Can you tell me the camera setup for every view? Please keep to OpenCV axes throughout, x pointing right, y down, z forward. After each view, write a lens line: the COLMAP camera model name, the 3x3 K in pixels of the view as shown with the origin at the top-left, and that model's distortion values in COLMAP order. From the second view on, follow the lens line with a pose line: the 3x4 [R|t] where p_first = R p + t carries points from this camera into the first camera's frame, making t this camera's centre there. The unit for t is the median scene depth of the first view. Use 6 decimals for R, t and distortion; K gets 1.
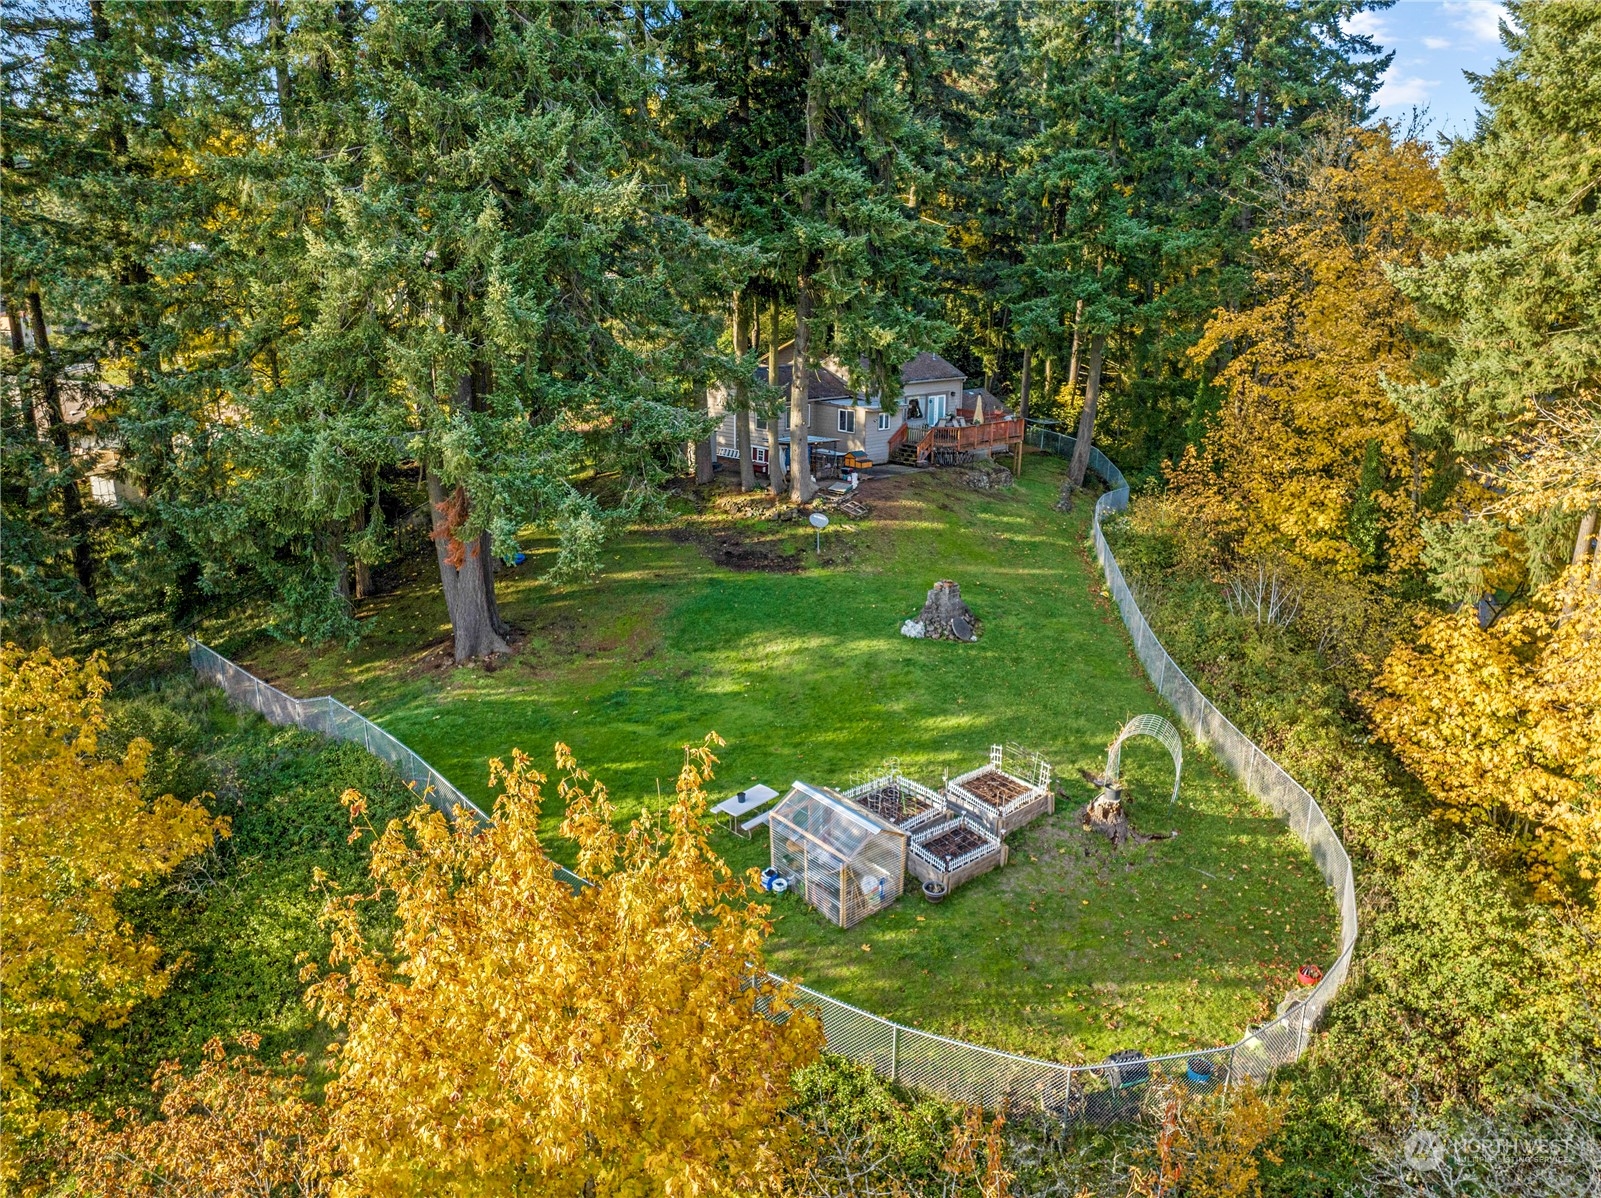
lens RADIAL K [[1118.8, 0, 796.4], [0, 1118.8, 601.5], [0, 0, 1]] dist [-0.037371, -0.001523]
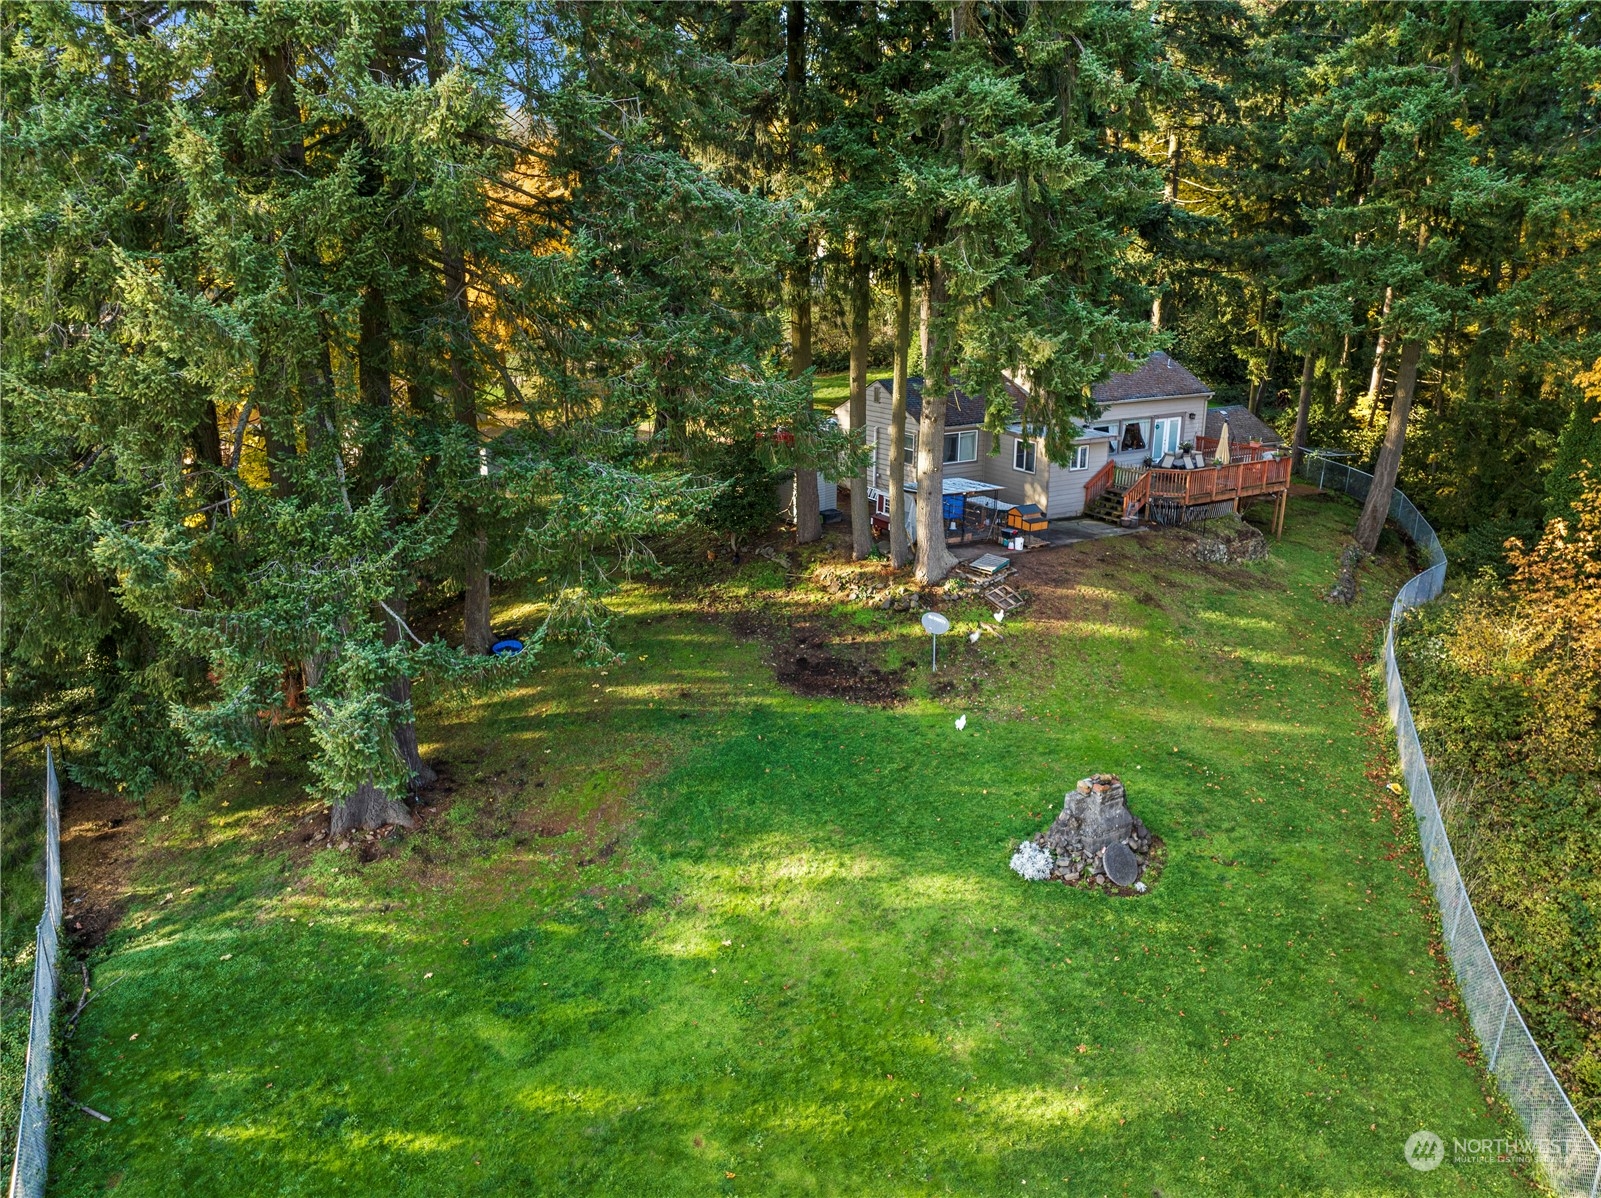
lens RADIAL K [[1118.8, 0, 802.6], [0, 1118.8, 597.2], [0, 0, 1]] dist [-0.037371, -0.001523]
pose [[0.972398, 0.062965, -0.224670, 0.082590], [-0.060039, 0.997999, 0.019839, -0.087244], [0.225470, -0.005802, 0.974233, 0.306921]]
